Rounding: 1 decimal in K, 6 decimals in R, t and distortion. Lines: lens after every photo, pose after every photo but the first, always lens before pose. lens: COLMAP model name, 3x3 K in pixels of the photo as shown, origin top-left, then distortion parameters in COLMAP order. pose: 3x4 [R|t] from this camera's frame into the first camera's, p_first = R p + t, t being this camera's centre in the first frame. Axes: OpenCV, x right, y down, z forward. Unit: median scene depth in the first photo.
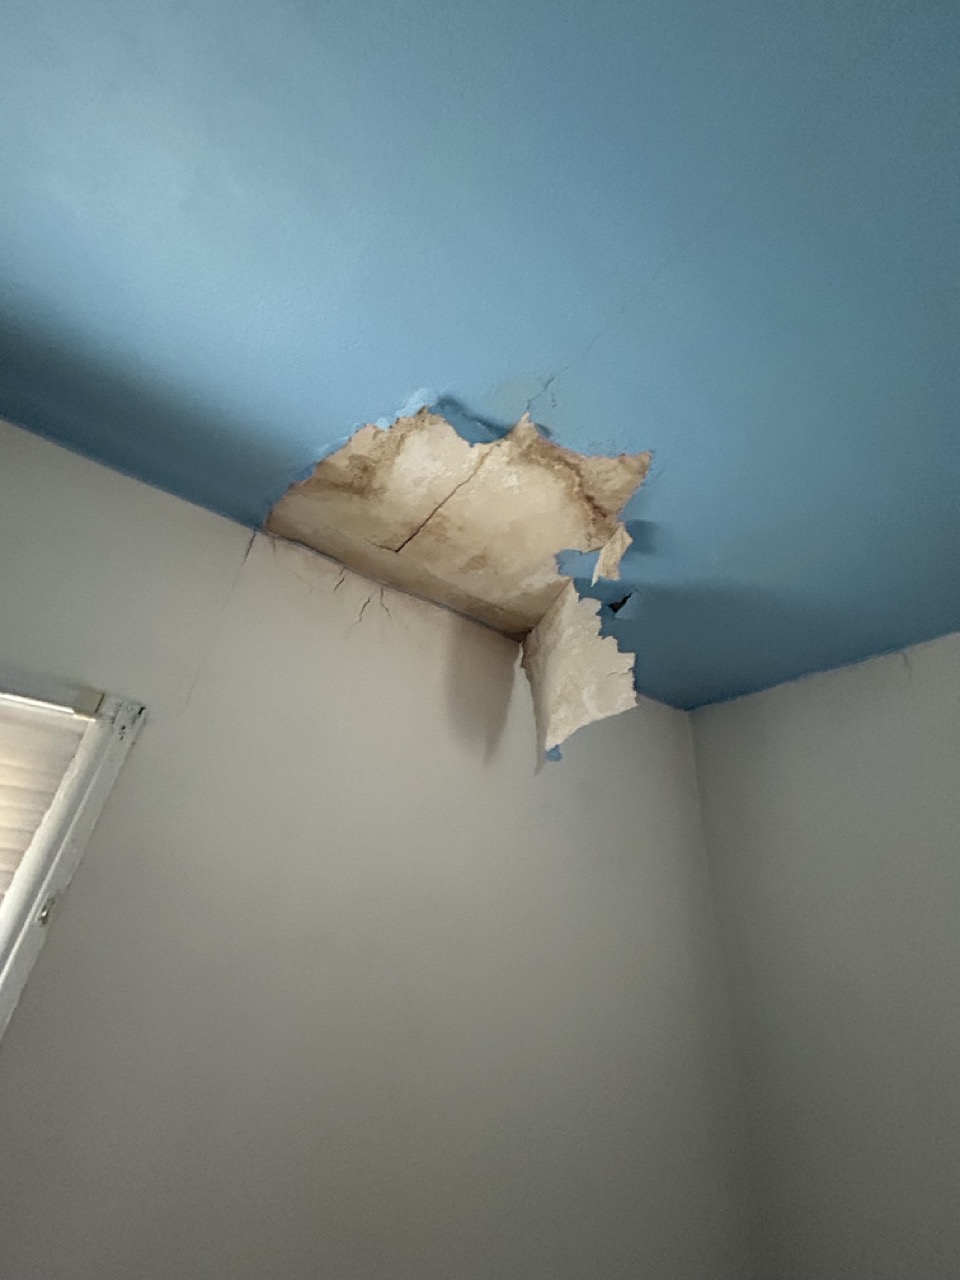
lens RADIAL K [[520.5, 0, 482.7], [0, 520.5, 641.6], [0, 0, 1]] dist [-0.003744, 0.001616]
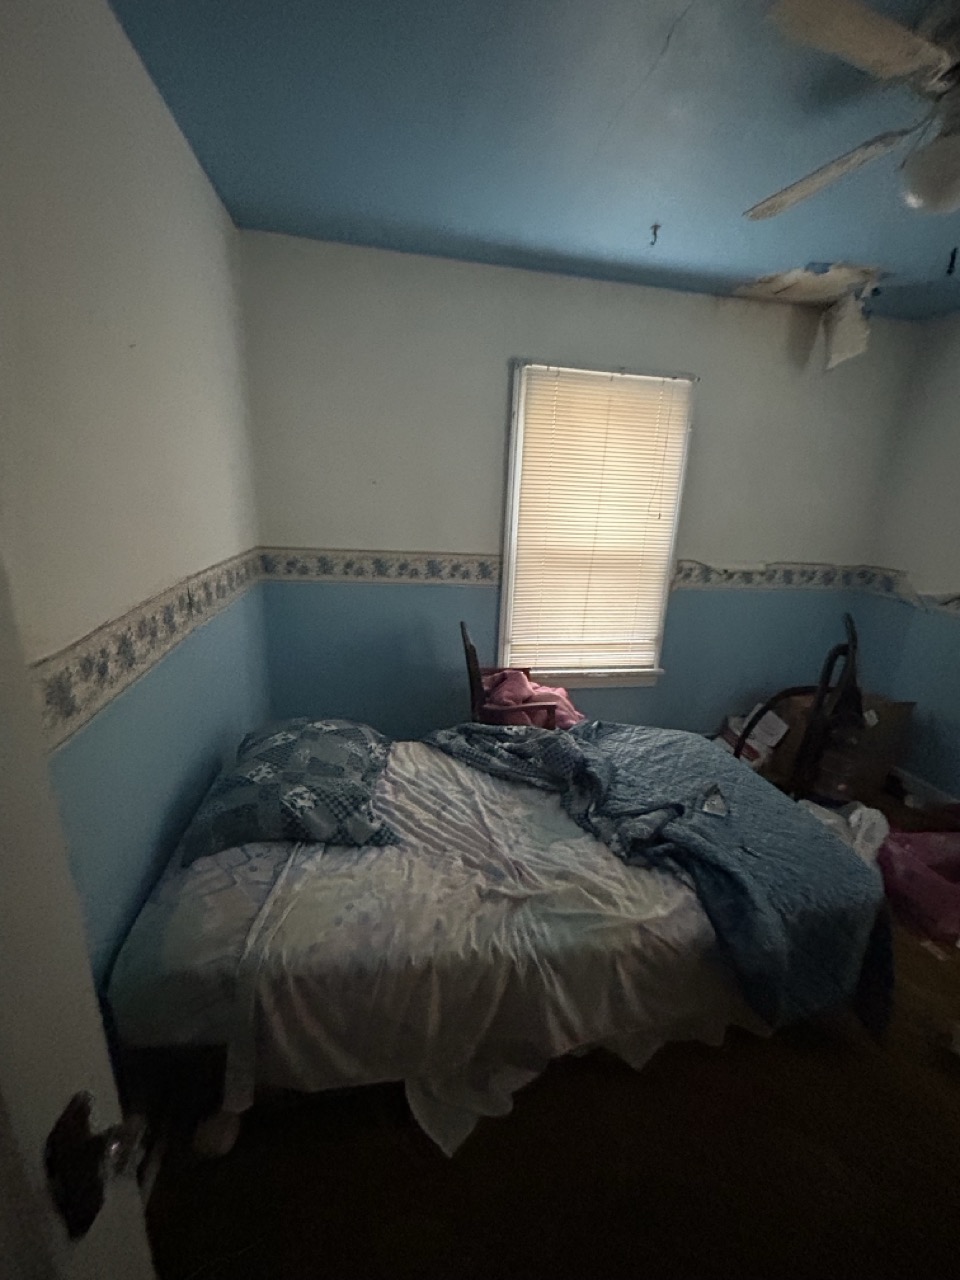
lens RADIAL K [[520.5, 0, 483.0], [0, 520.5, 637.1], [0, 0, 1]] dist [-0.003744, 0.001616]
pose [[0.910351, 0.066377, -0.408480, -0.338765], [0.228799, 0.741751, 0.630441, -0.931516], [0.344837, -0.667382, 0.660067, -2.524594]]
